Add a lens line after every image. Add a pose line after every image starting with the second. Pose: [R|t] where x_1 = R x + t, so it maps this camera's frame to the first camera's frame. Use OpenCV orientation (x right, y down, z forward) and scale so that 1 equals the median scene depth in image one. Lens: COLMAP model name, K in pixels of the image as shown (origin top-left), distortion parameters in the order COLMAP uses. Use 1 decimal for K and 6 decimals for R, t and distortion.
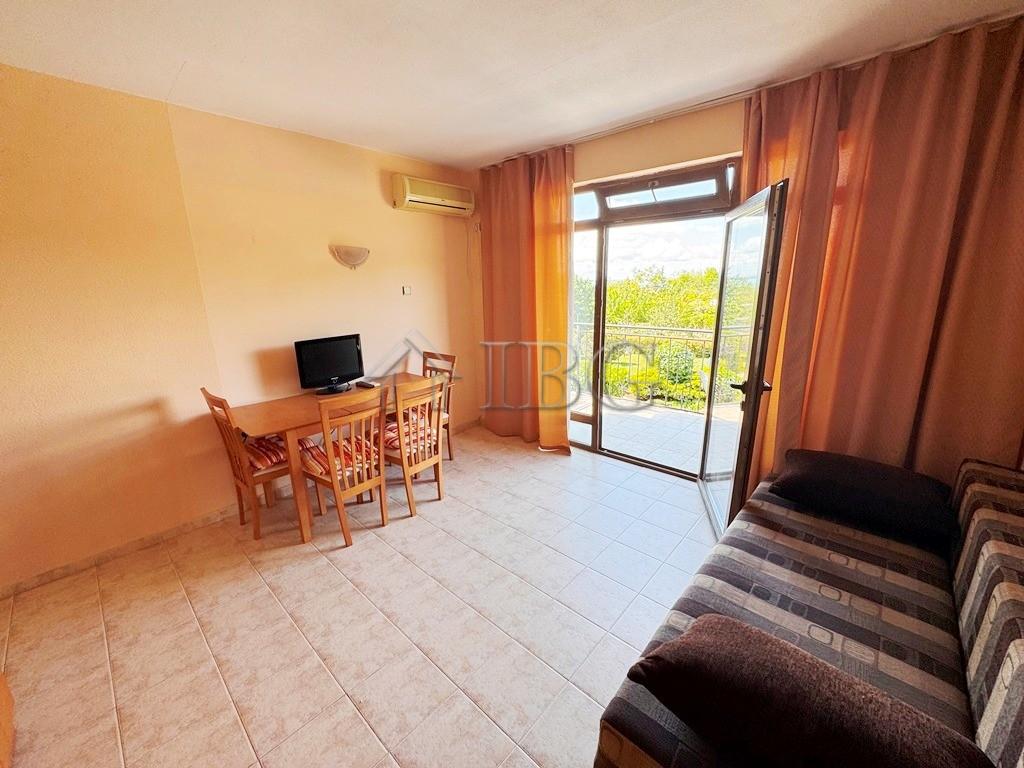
lens RADIAL K [[409.6, 0, 511.3], [0, 409.6, 380.8], [0, 0, 1]] dist [0.025347, 0.000041]
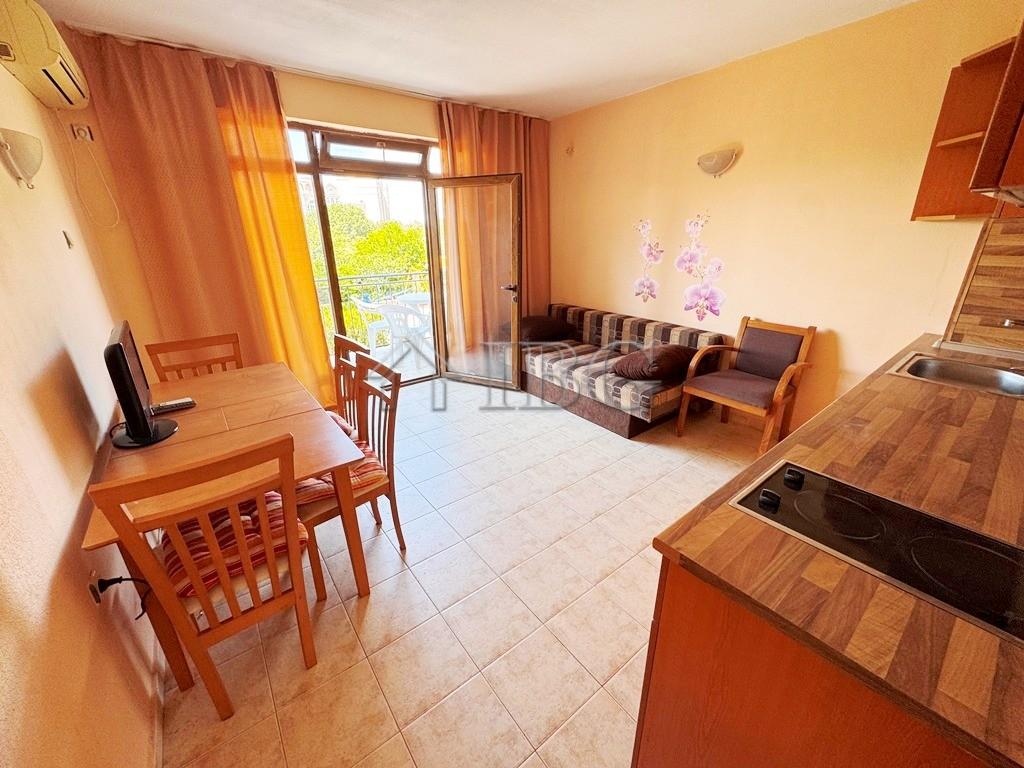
lens RADIAL K [[408.6, 0, 512.0], [0, 408.6, 384.0], [0, 0, 1]] dist [-0.003045, 0.000042]
pose [[0.172300, -0.332979, 0.927059, -0.950928], [0.244272, 0.926181, 0.287264, -0.087946], [-0.954276, 0.176959, 0.240919, 0.505139]]
